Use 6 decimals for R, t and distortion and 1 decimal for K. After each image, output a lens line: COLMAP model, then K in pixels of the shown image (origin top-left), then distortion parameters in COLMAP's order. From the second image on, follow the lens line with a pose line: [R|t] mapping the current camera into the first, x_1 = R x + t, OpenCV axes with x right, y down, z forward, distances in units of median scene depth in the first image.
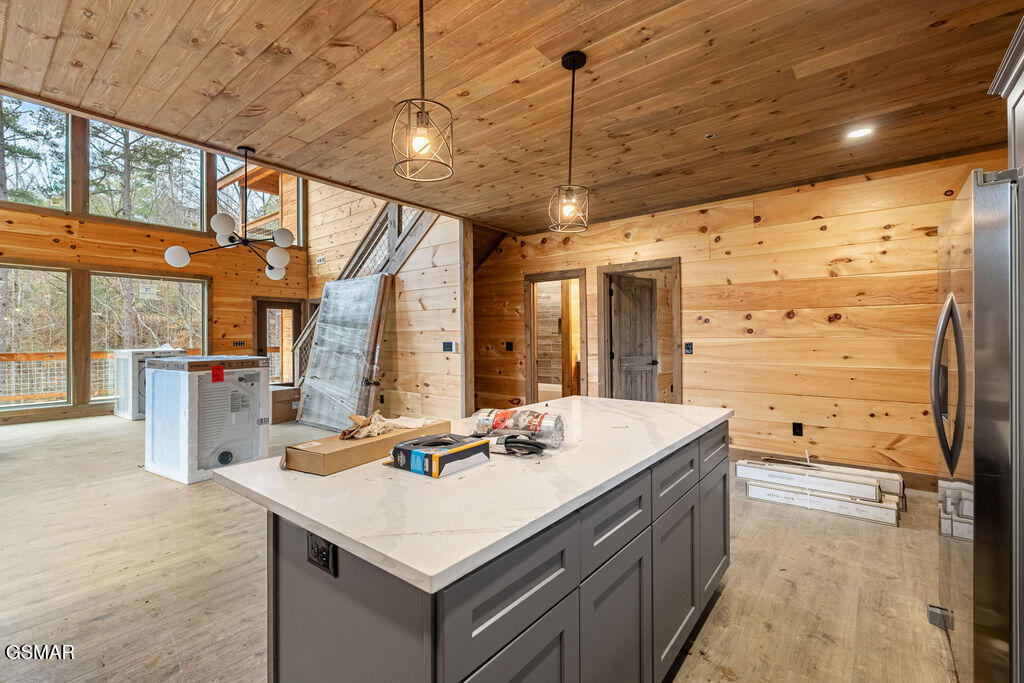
lens RADIAL K [[456.0, 0, 509.0], [0, 456.0, 335.7], [0, 0, 1]] dist [-0.000476, -0.002520]
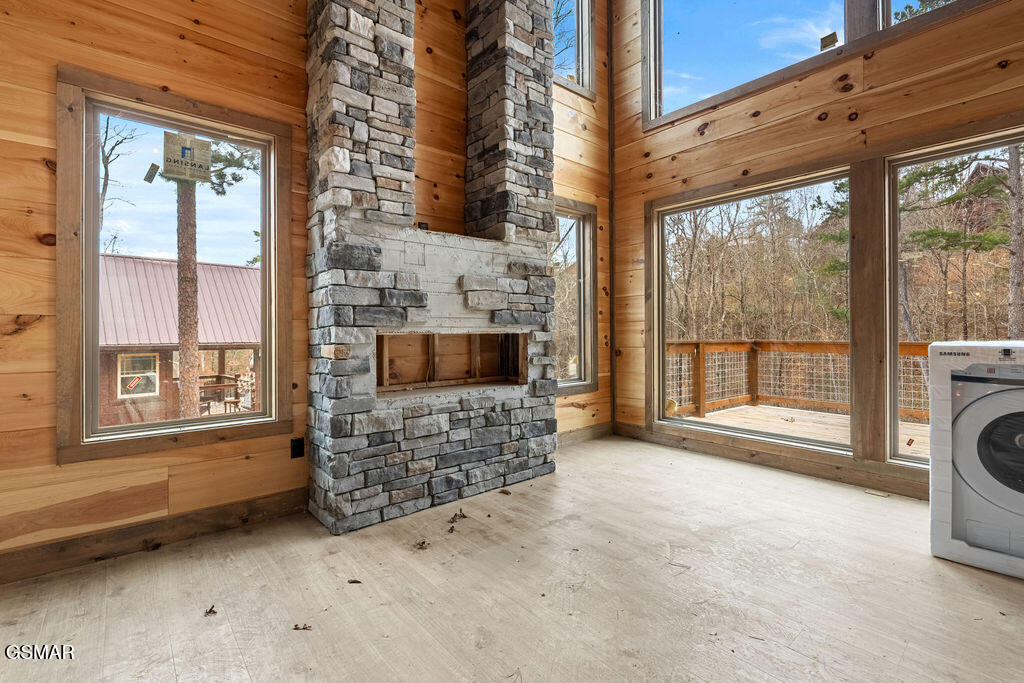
lens RADIAL K [[456.0, 0, 512.7], [0, 456.0, 331.8], [0, 0, 1]] dist [-0.000476, -0.002520]
pose [[-0.182730, 0.007179, -0.983137, -0.435060], [0.005244, 0.999966, 0.006327, 0.021095], [0.983149, -0.004000, -0.182762, 0.744662]]
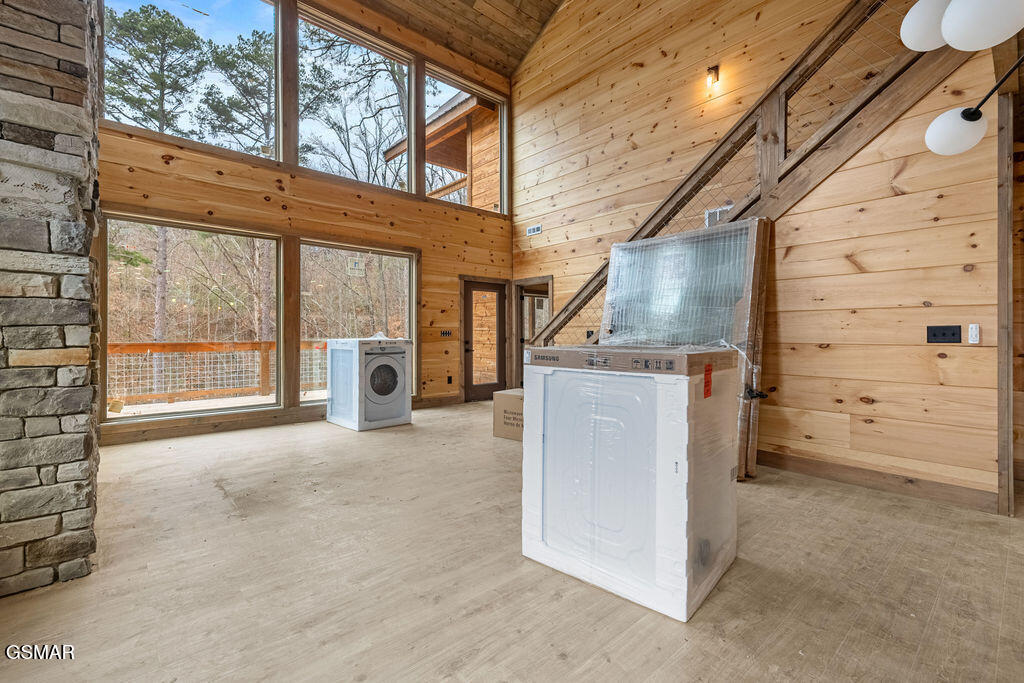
lens RADIAL K [[456.0, 0, 510.9], [0, 456.0, 340.3], [0, 0, 1]] dist [-0.000476, -0.002520]
pose [[0.985430, 0.010235, -0.169775, -0.435706], [-0.007665, 0.999846, 0.015786, 0.020508], [0.169911, -0.014255, 0.985356, 0.284791]]
